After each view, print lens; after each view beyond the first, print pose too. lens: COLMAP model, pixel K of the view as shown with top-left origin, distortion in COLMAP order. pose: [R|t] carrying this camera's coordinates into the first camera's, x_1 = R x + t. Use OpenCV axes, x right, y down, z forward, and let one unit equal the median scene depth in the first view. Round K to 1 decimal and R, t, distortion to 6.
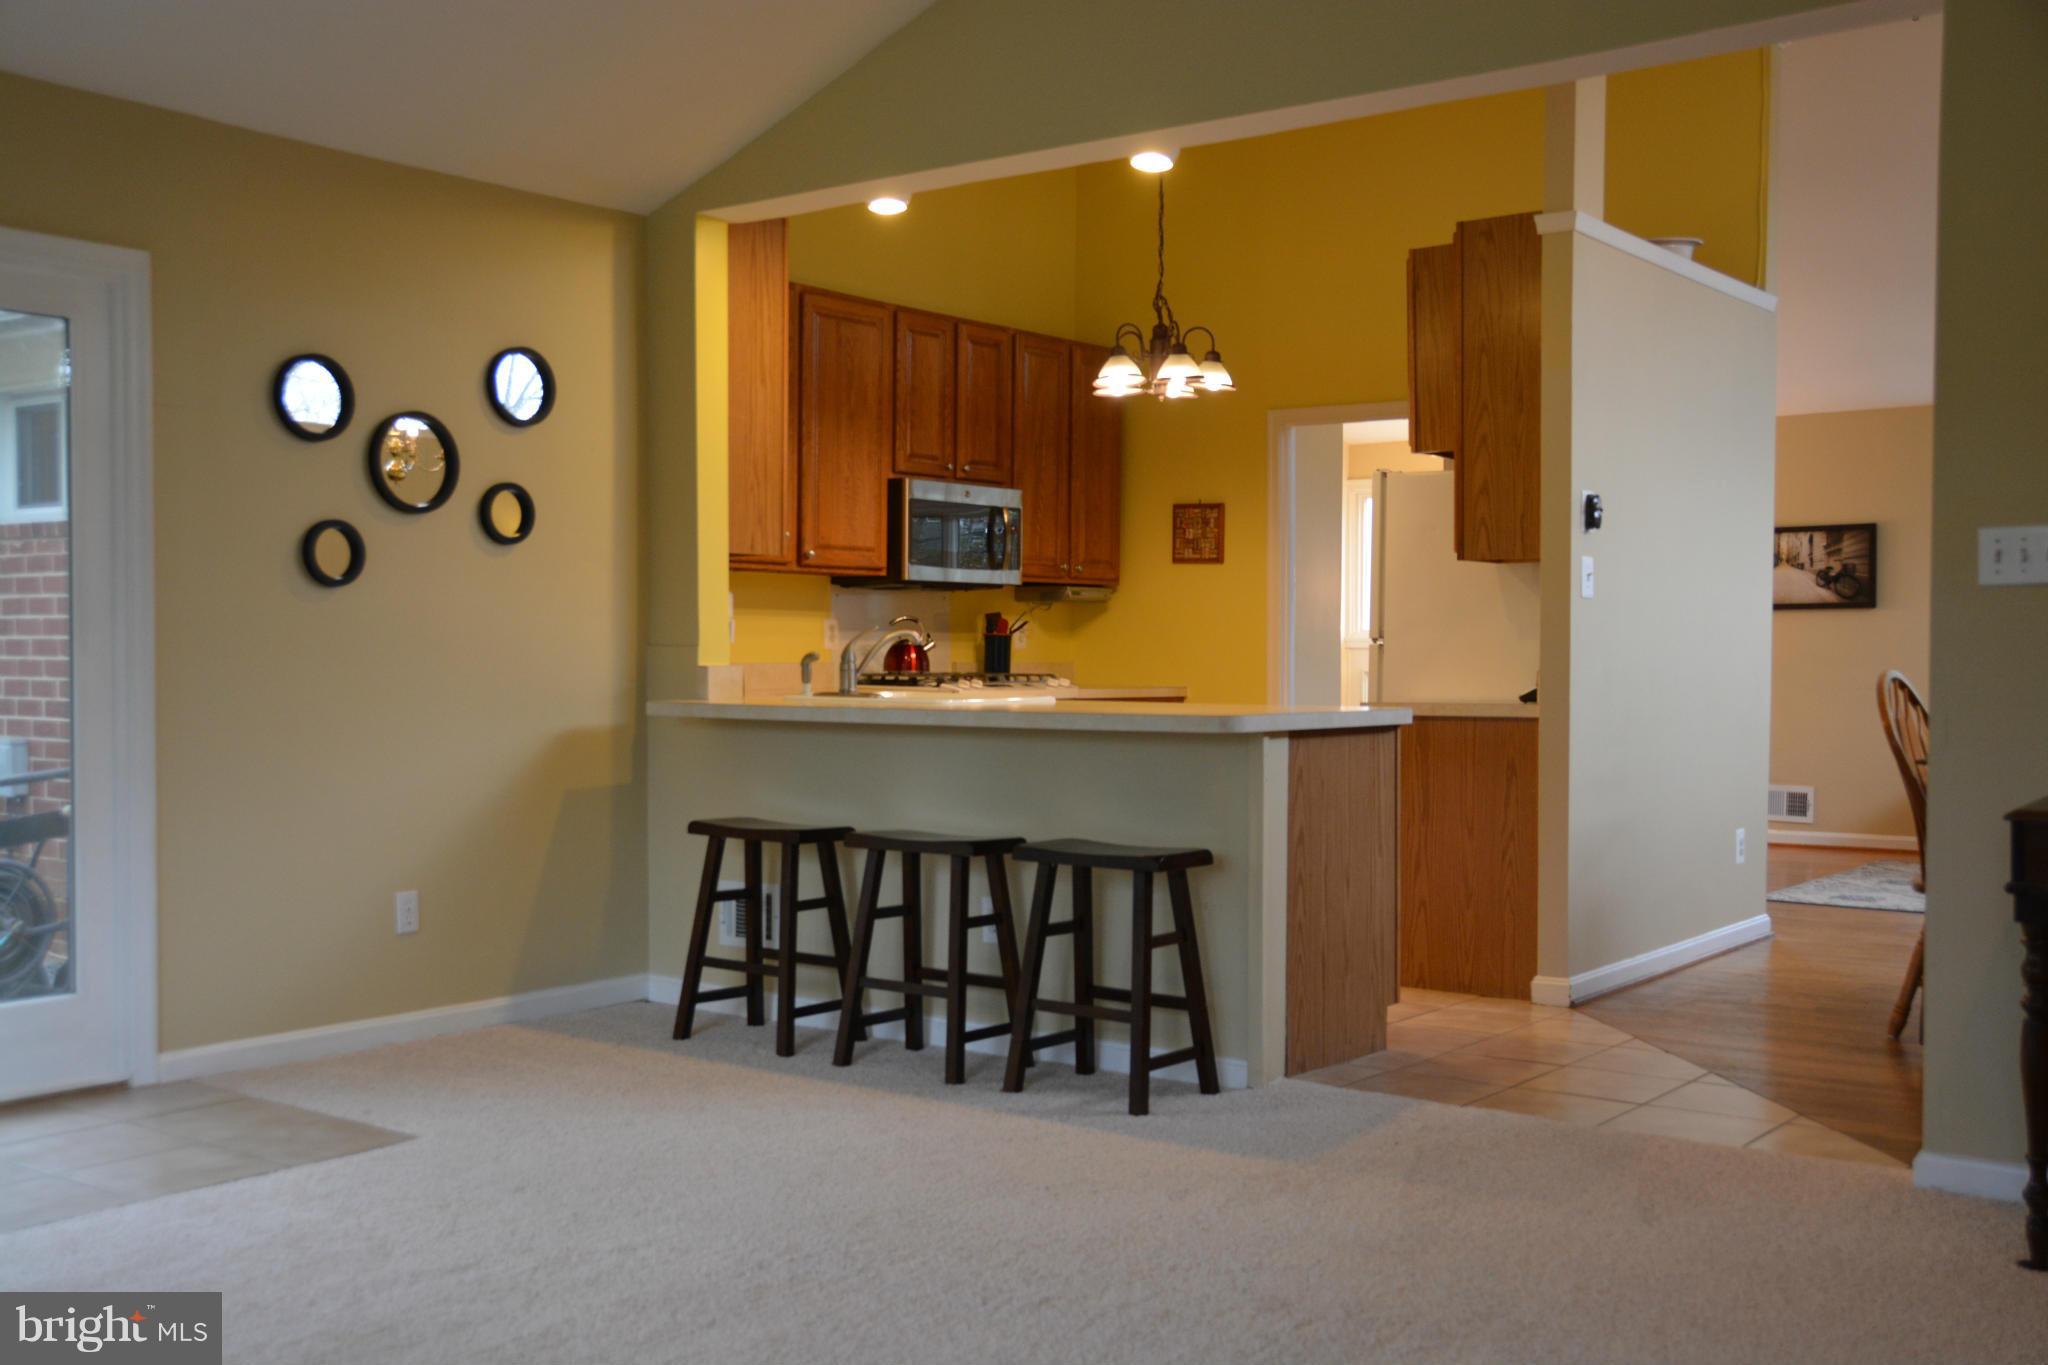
lens RADIAL K [[1959.7, 0, 1024.0], [0, 1959.7, 682.5], [0, 0, 1]] dist [-0.119321, 0.225871]
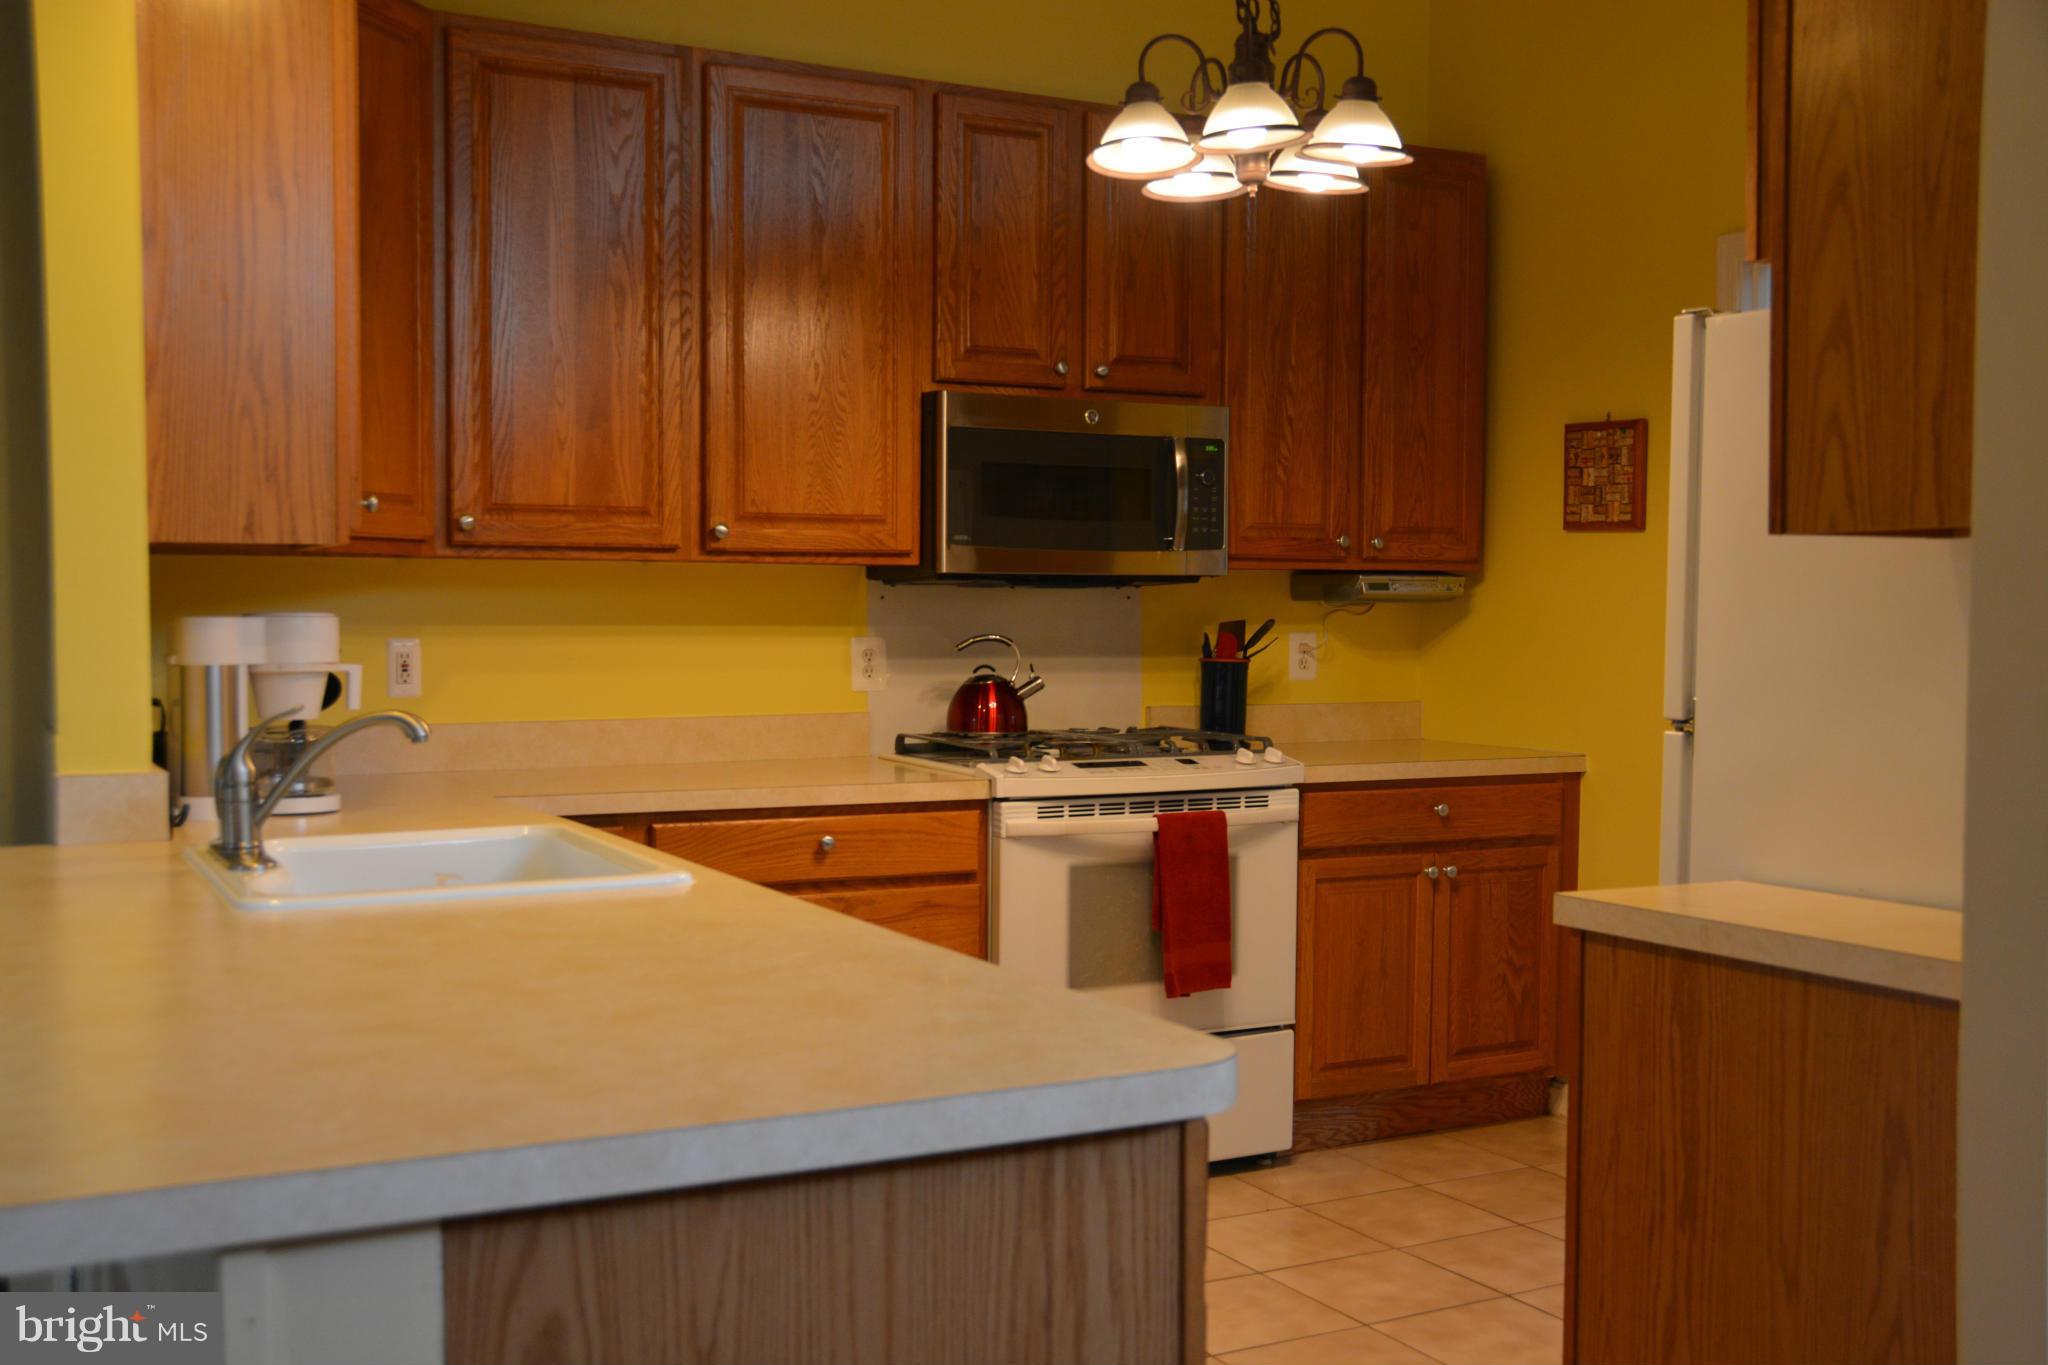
lens RADIAL K [[2021.8, 0, 1026.8], [0, 2021.8, 632.9], [0, 0, 1]] dist [-0.120511, -0.002119]
pose [[0.909981, 0.006001, -0.414607, 0.193878], [-0.008027, 0.999963, -0.003146, -0.032756], [0.414572, 0.006191, 0.909995, 0.474503]]
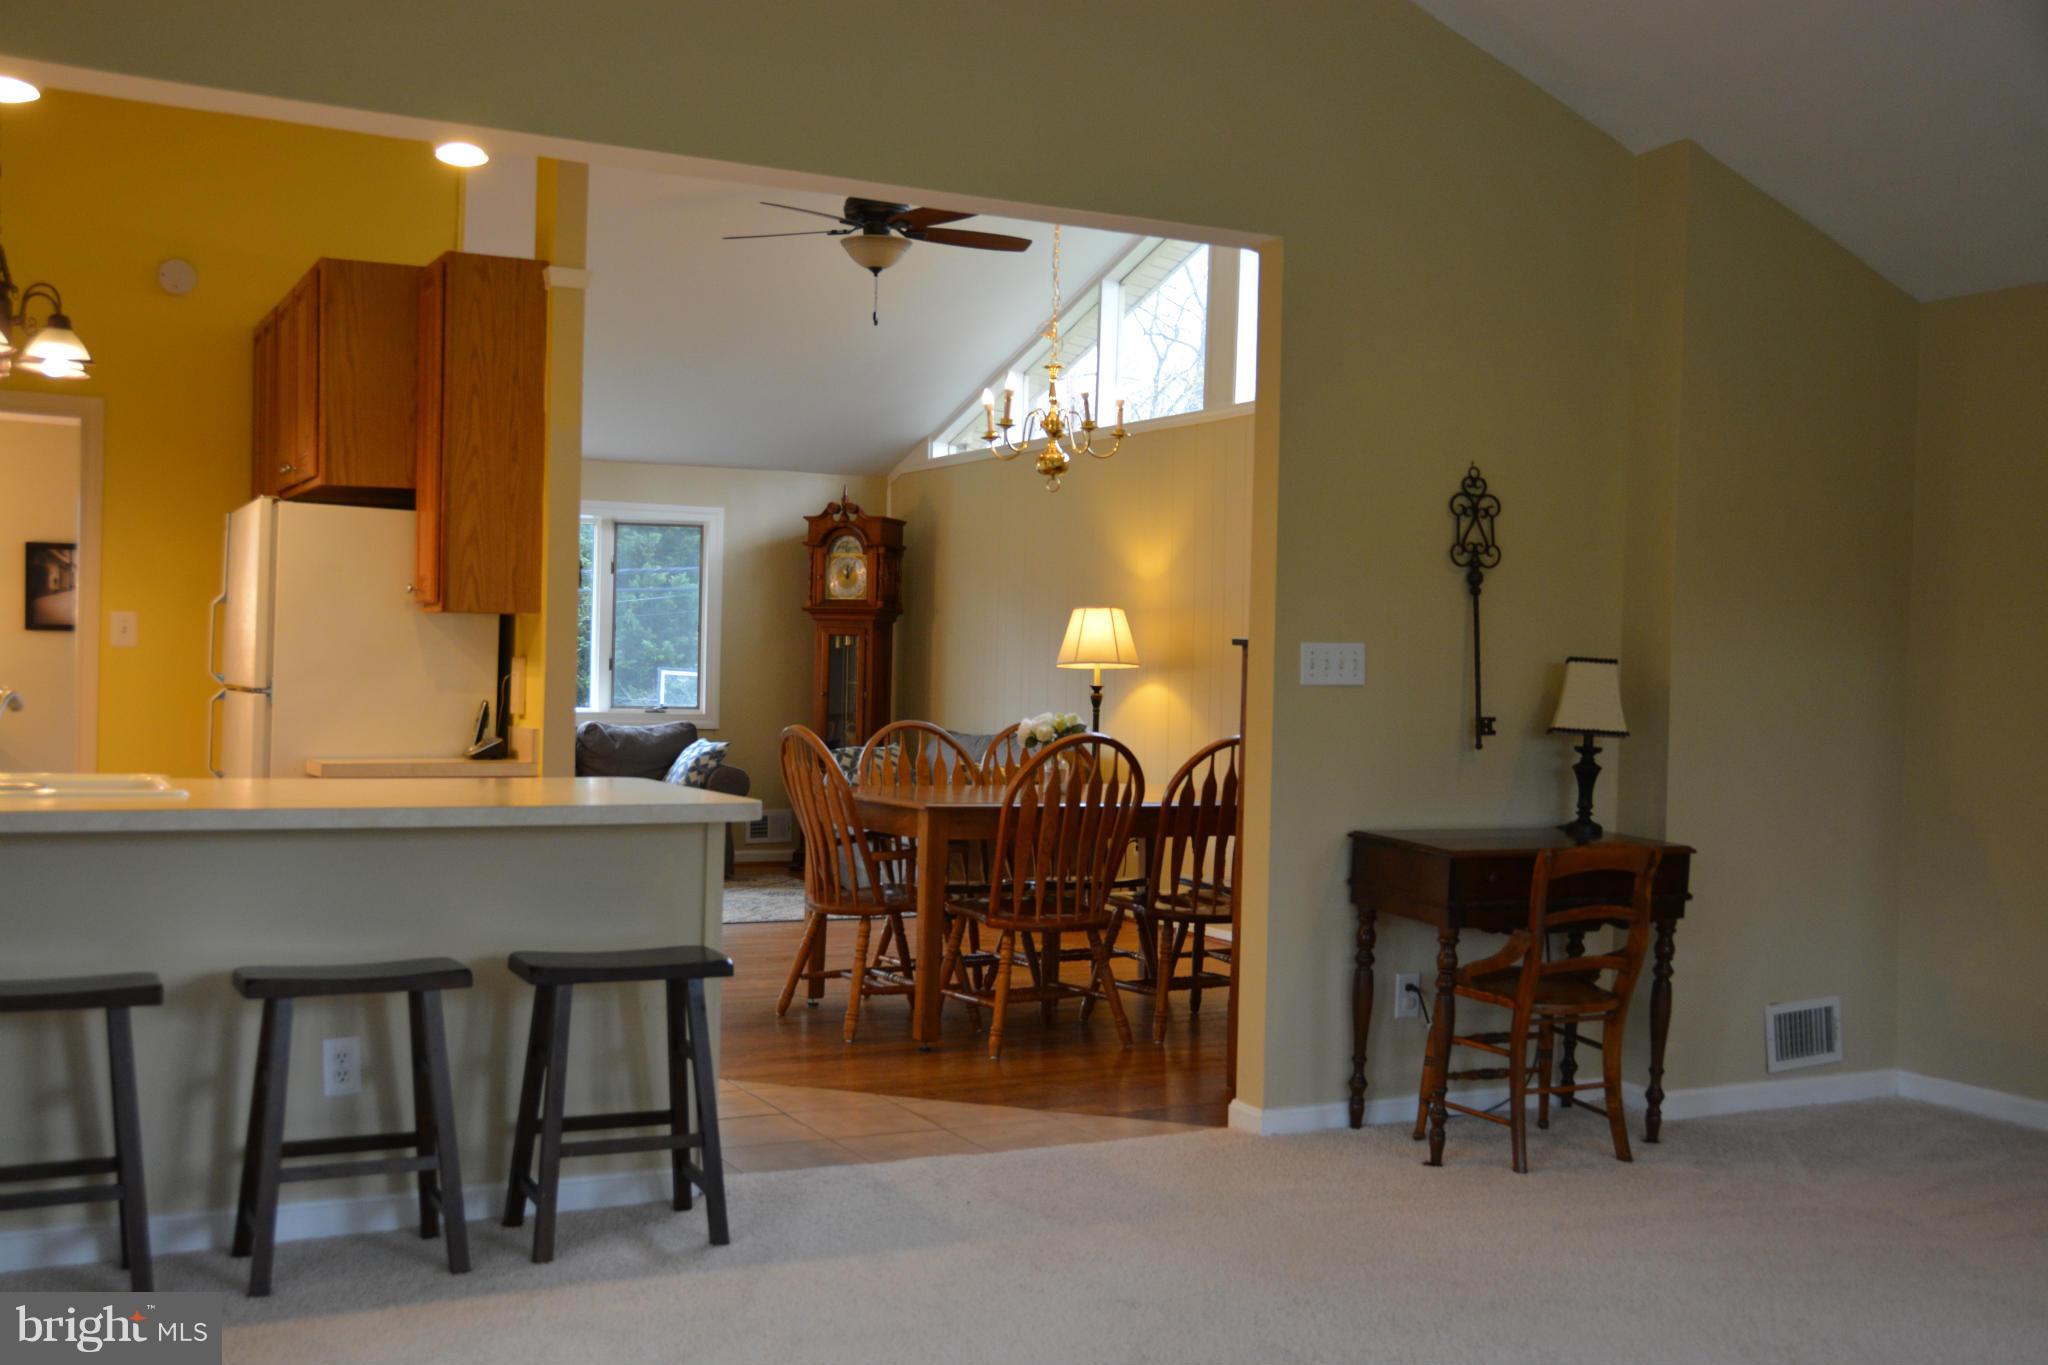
lens RADIAL K [[1959.7, 0, 1024.0], [0, 1959.7, 682.5], [0, 0, 1]] dist [-0.119321, 0.225871]
pose [[0.445189, 0.014915, 0.895312, -0.380079], [-0.010308, 0.999880, -0.011532, -0.015769], [-0.895377, -0.004095, 0.445289, 0.259406]]
